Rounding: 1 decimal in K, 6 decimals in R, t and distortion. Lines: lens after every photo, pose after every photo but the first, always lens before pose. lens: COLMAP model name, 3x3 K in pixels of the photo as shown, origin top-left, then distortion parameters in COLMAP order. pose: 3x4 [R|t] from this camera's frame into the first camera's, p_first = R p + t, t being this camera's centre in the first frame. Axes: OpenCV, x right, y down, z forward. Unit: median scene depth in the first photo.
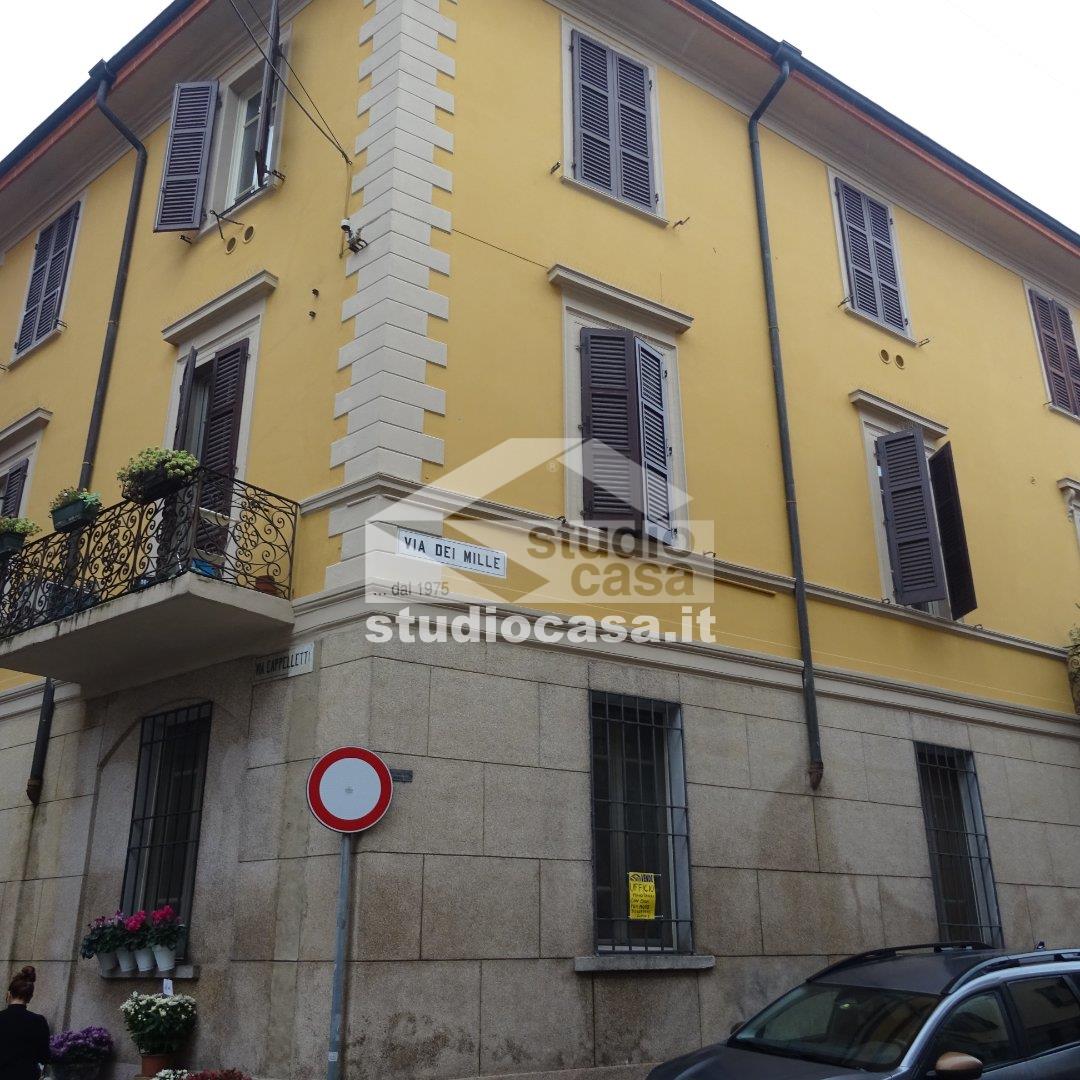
lens RADIAL K [[1033.6, 0, 538.6], [0, 1033.6, 536.0], [0, 0, 1]] dist [0.000807, 0.007211]
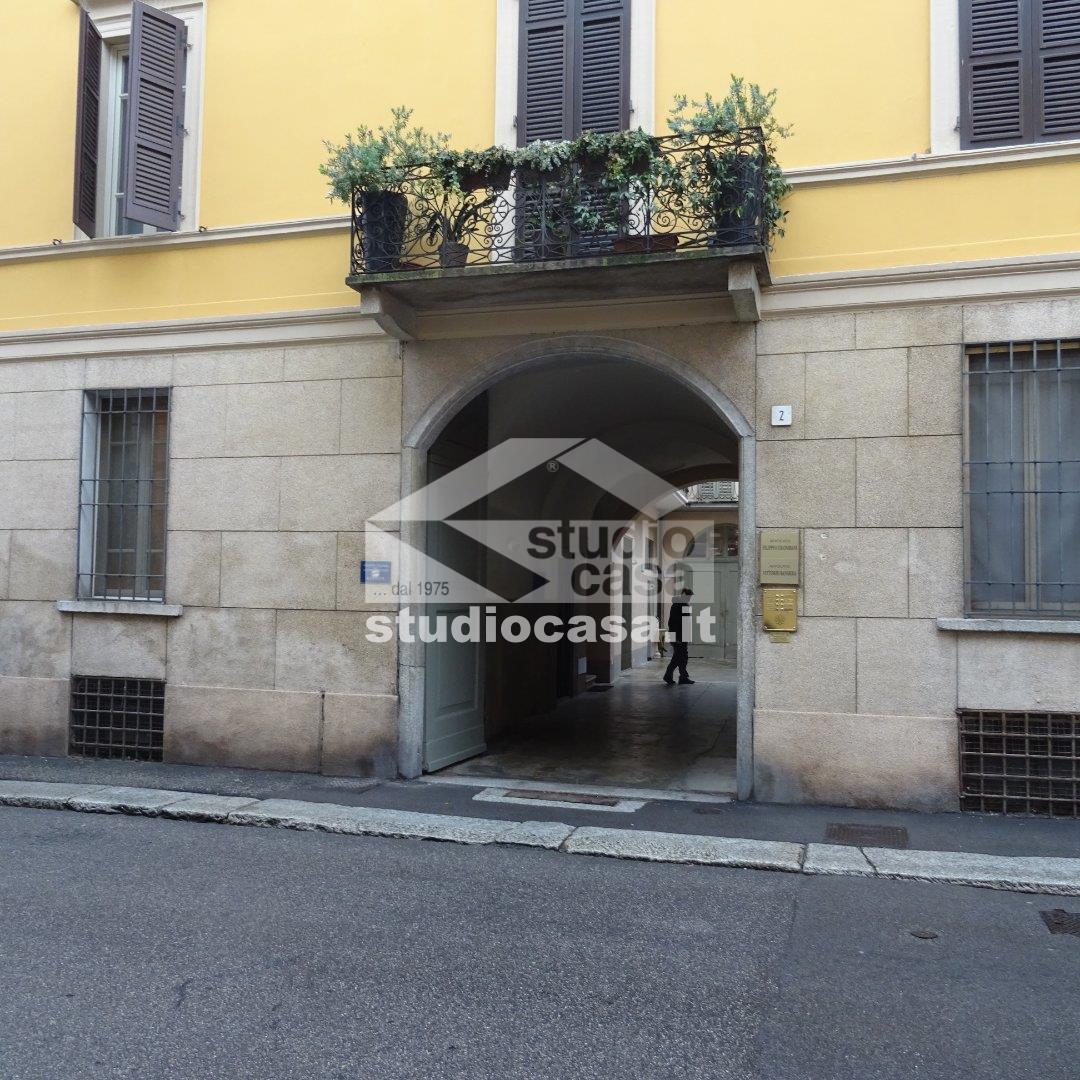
lens RADIAL K [[860.4, 0, 539.9], [0, 860.4, 560.5], [0, 0, 1]] dist [-0.031864, -0.003610]
pose [[0.666453, -0.022325, -0.745213, 1.151112], [0.248552, 0.949022, 0.193852, 0.284834], [0.702896, -0.314417, 0.638028, 0.718116]]
